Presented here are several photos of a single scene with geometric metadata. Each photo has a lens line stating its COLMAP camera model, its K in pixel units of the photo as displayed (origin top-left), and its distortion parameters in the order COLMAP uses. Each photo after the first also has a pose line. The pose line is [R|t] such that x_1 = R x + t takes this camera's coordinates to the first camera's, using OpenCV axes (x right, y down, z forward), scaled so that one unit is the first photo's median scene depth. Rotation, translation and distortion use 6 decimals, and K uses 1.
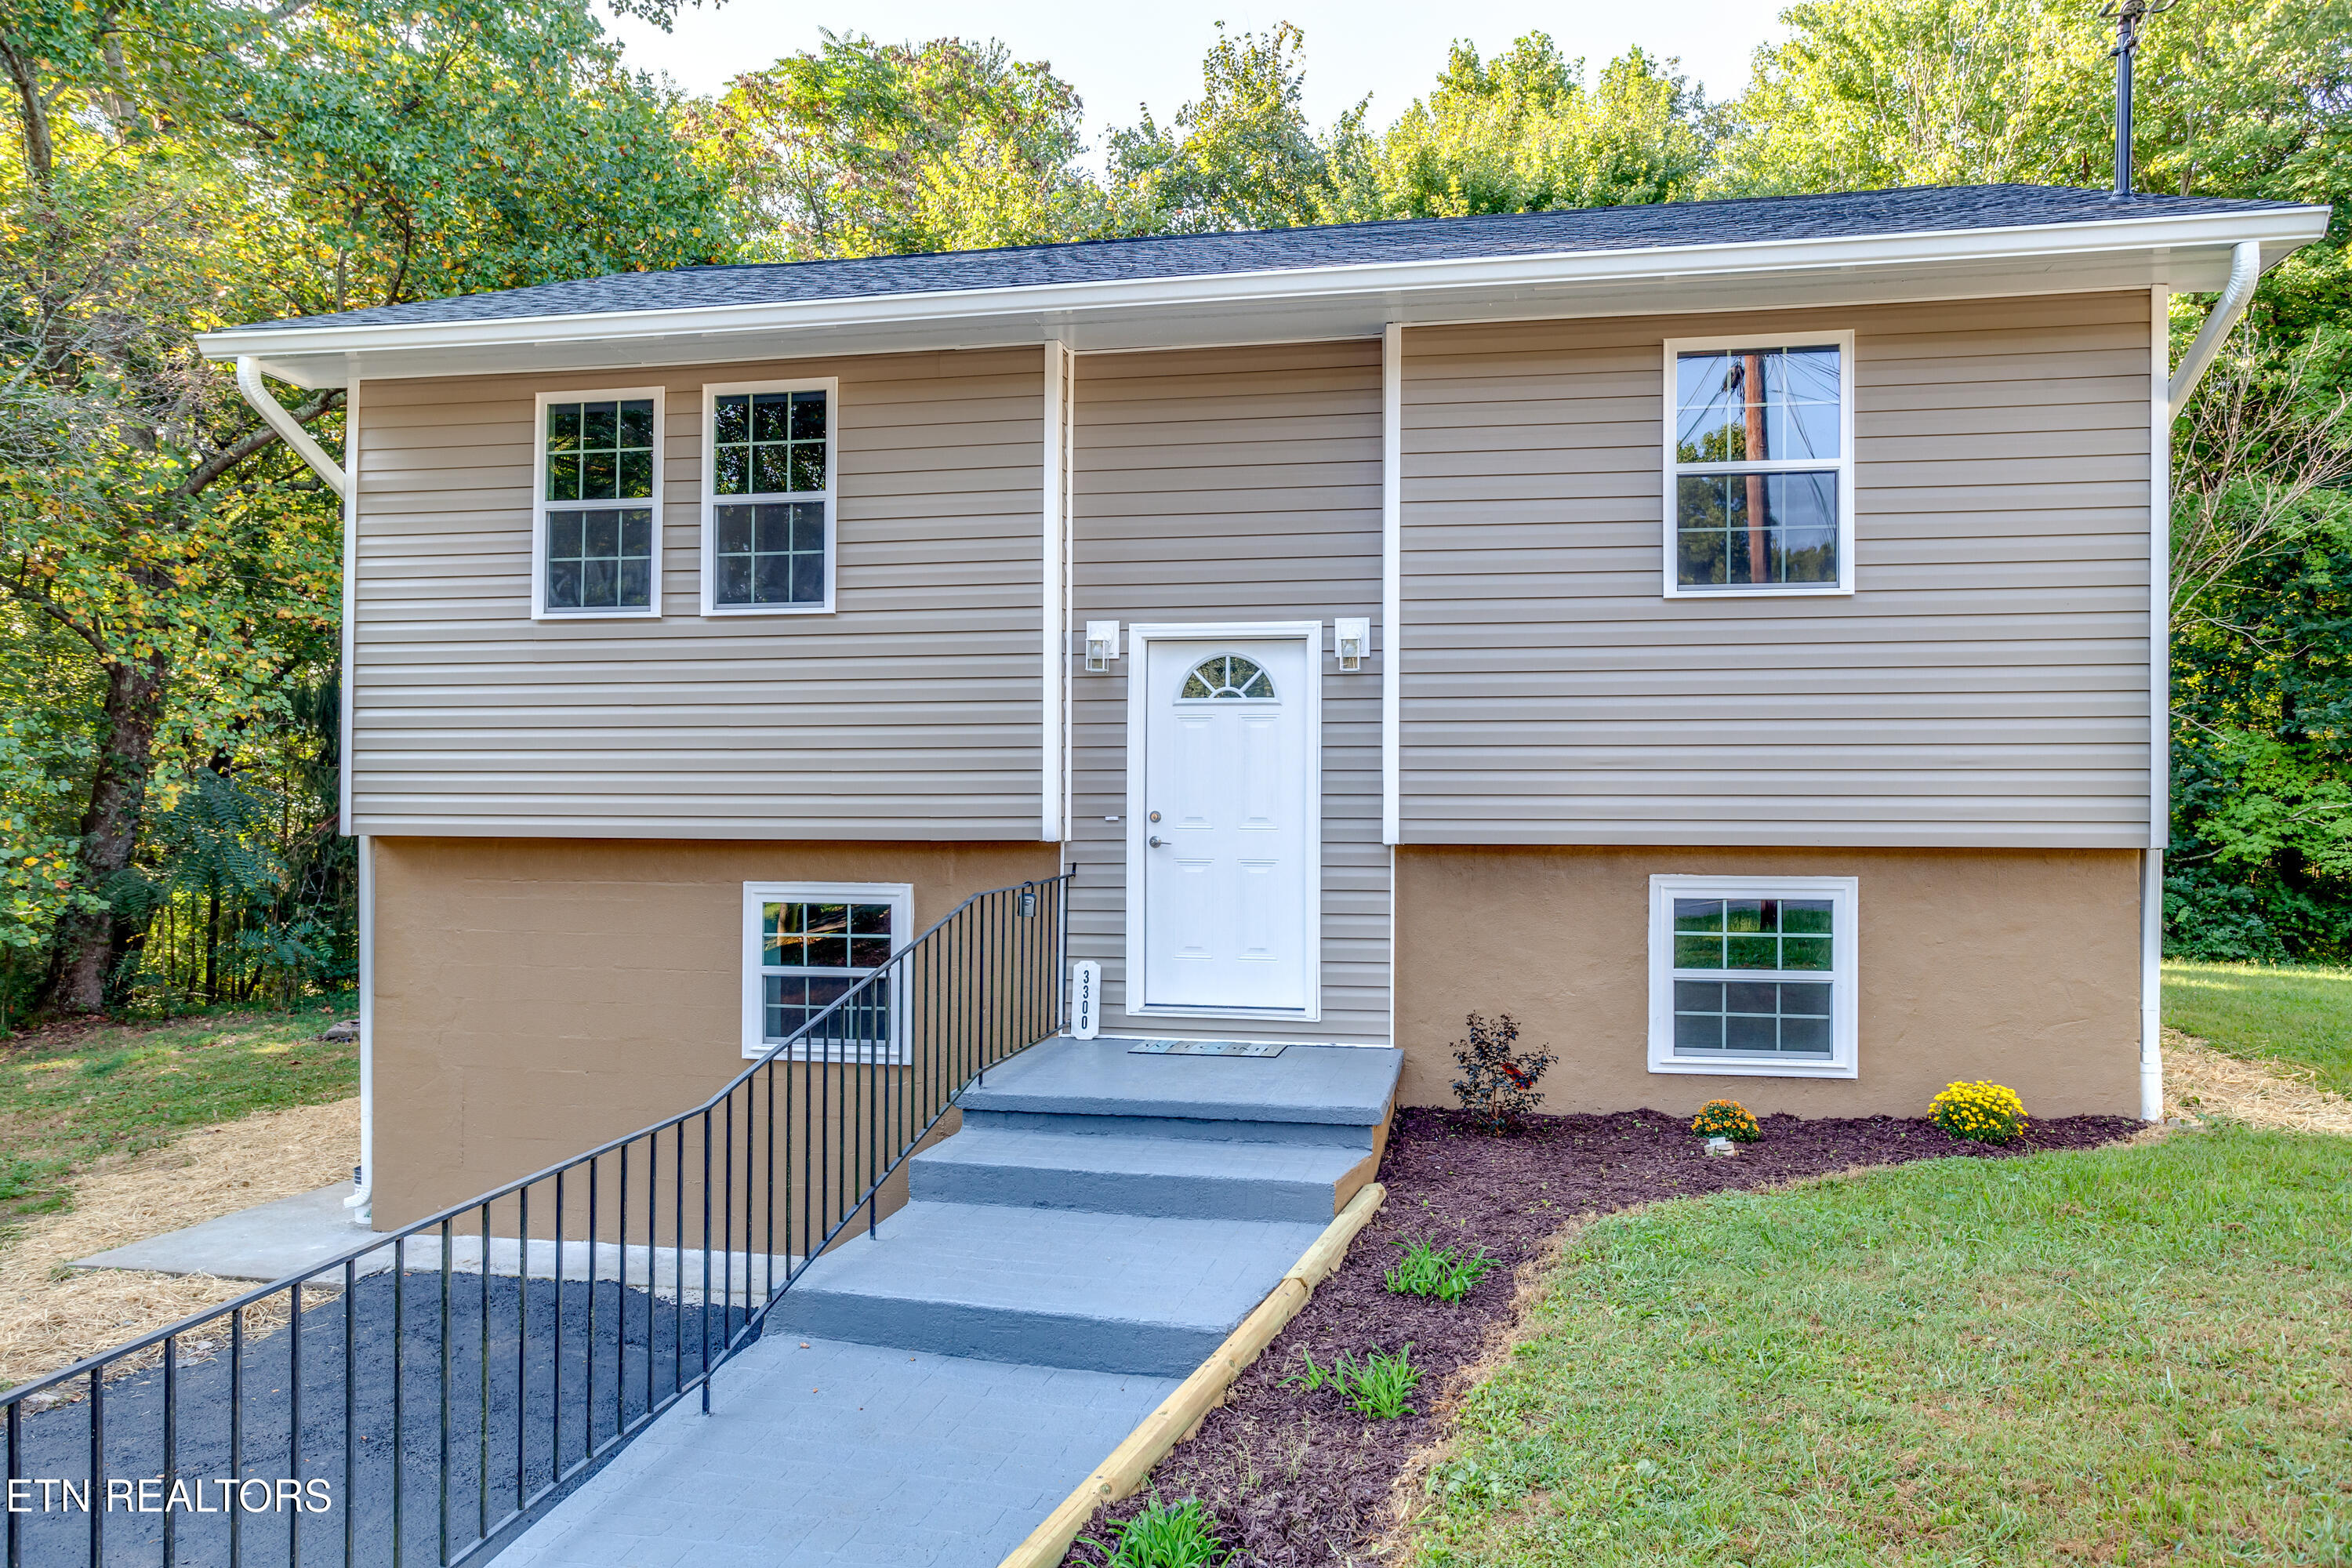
lens RADIAL K [[1607.6, 0, 1181.8], [0, 1607.6, 797.5], [0, 0, 1]] dist [-0.021879, 0.046402]
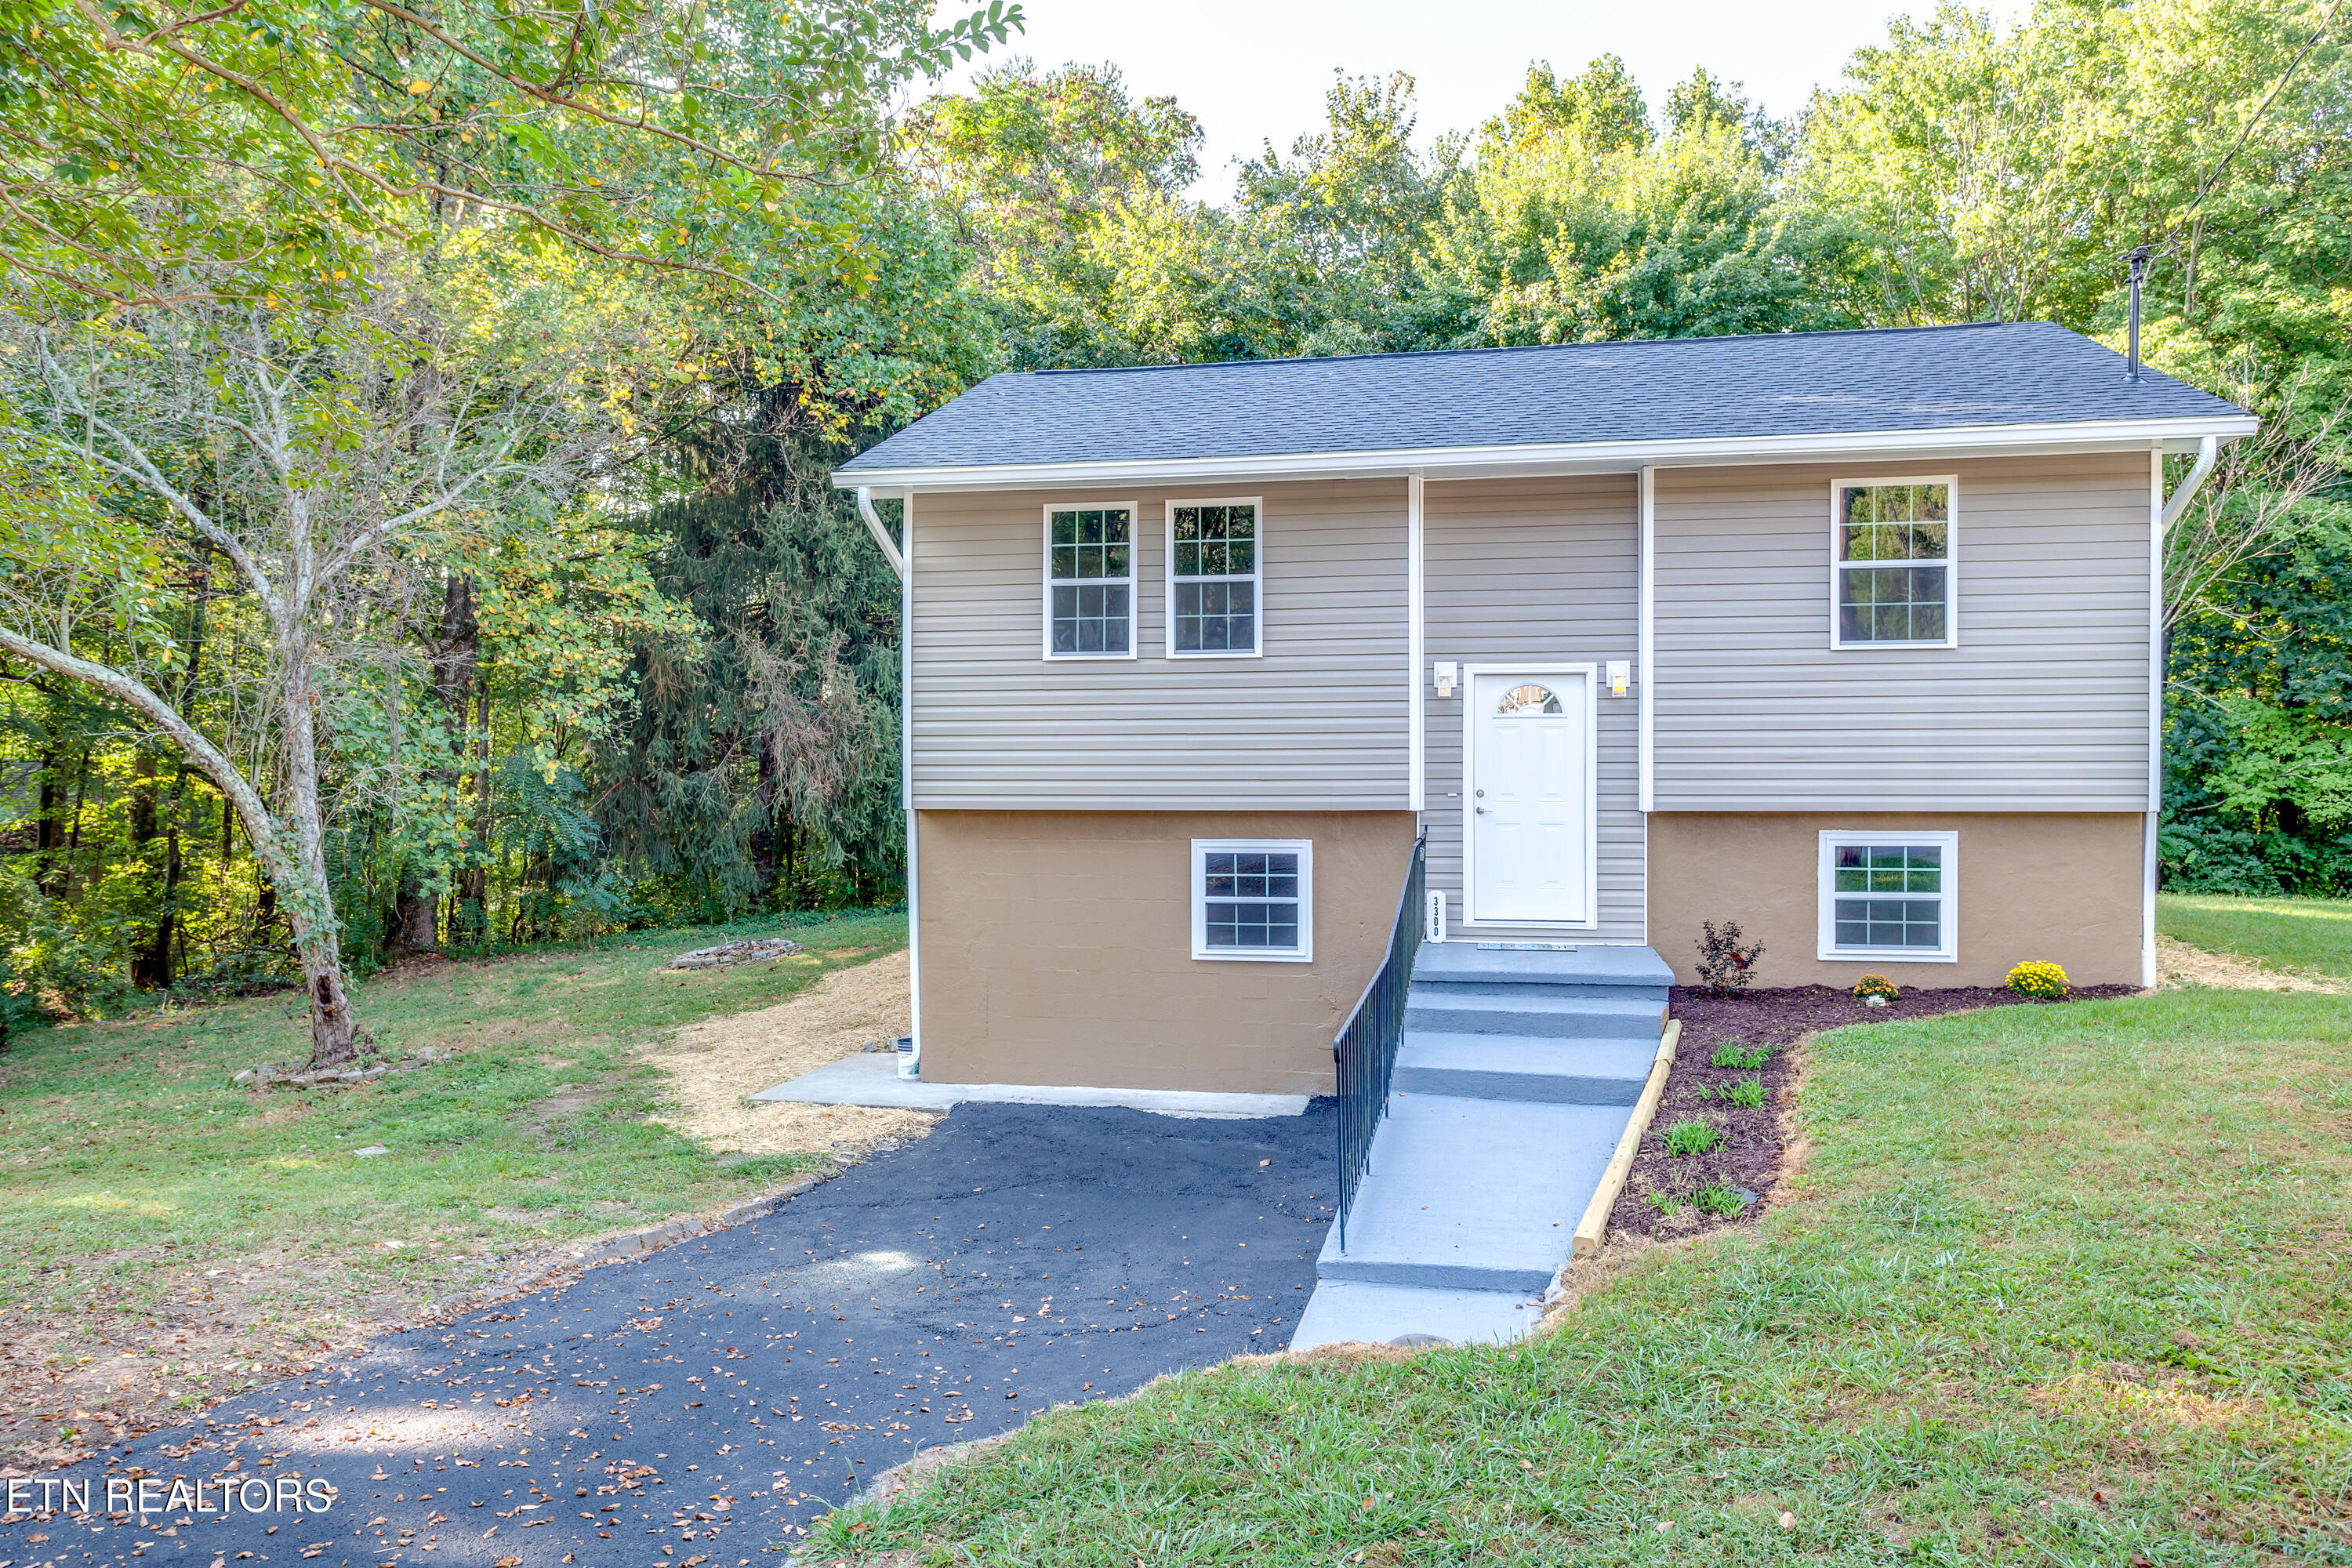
lens RADIAL K [[1633.2, 0, 1176.0], [0, 1633.2, 784.0], [0, 0, 1]] dist [-0.025388, 0.049133]
pose [[0.999955, -0.006443, -0.006988, -0.284320], [0.006604, 0.999708, 0.023246, -0.033344], [0.006836, -0.023291, 0.999705, -0.505821]]
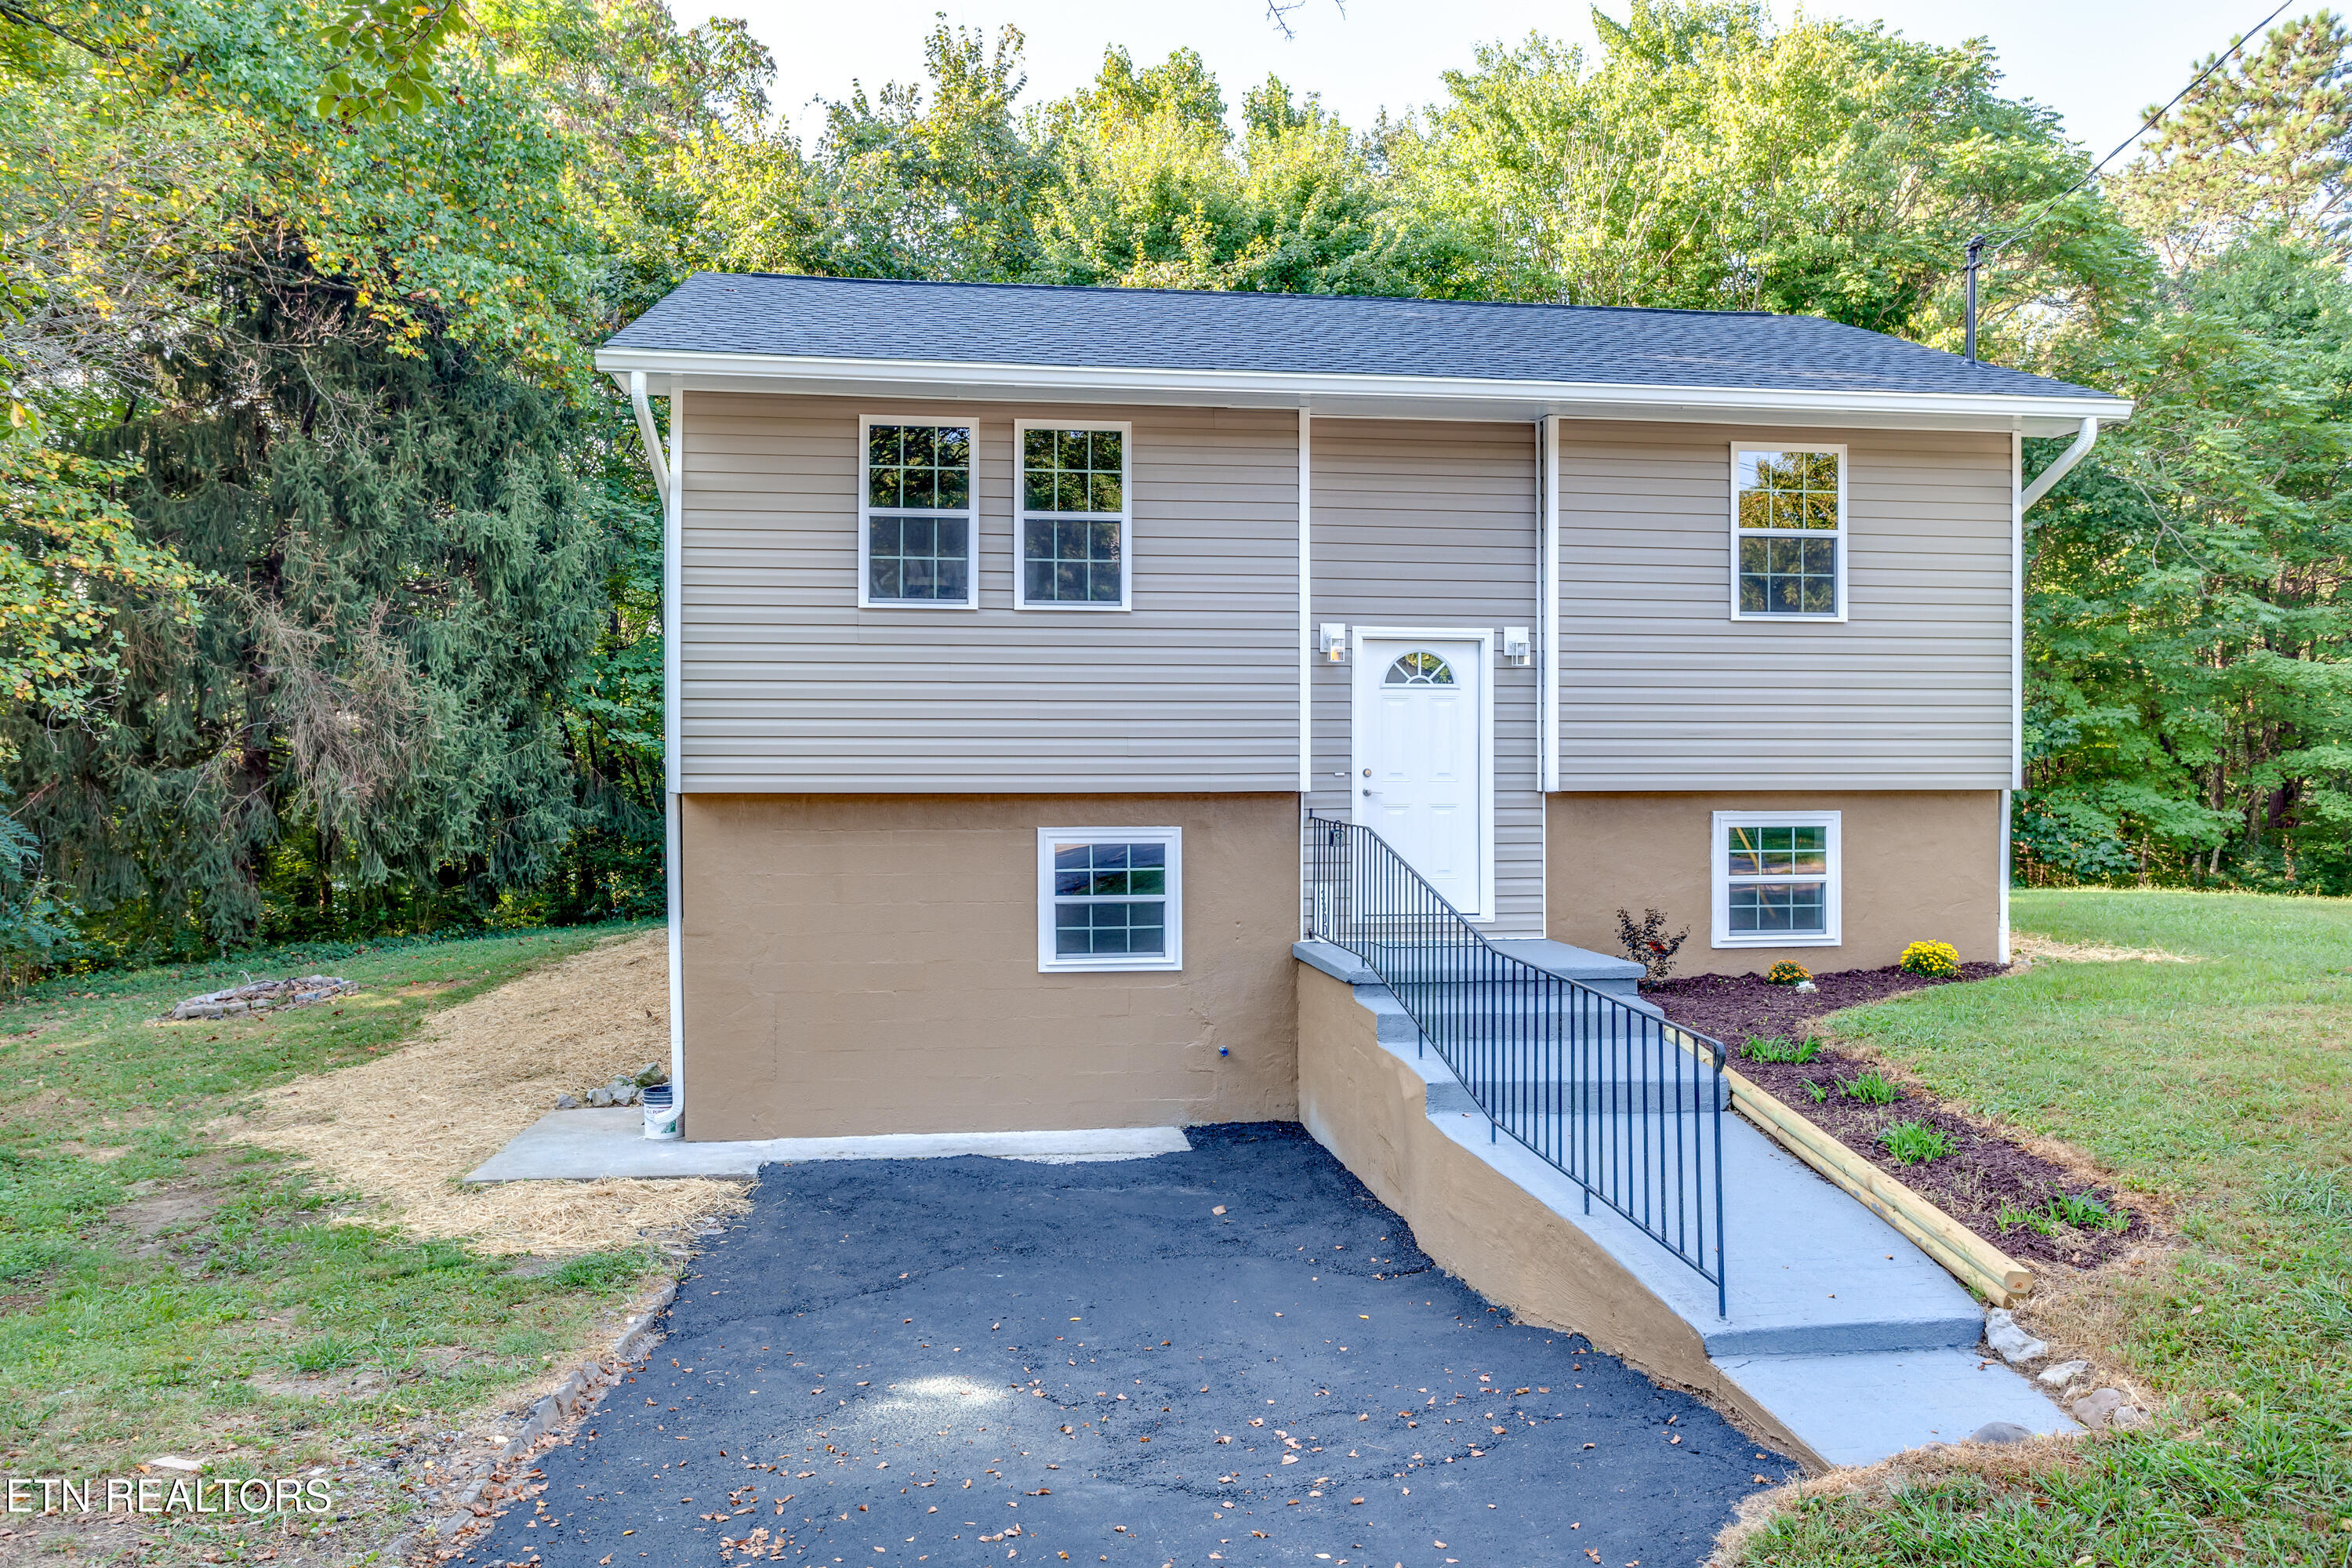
lens RADIAL K [[1671.3, 0, 1176.0], [0, 1671.3, 784.0], [0, 0, 1]] dist [-0.024014, 0.054841]
pose [[0.947206, -0.005179, 0.320582, -0.598891], [0.001307, 0.999924, 0.012290, 0.004026], [-0.320622, -0.011222, 0.947141, -0.246526]]
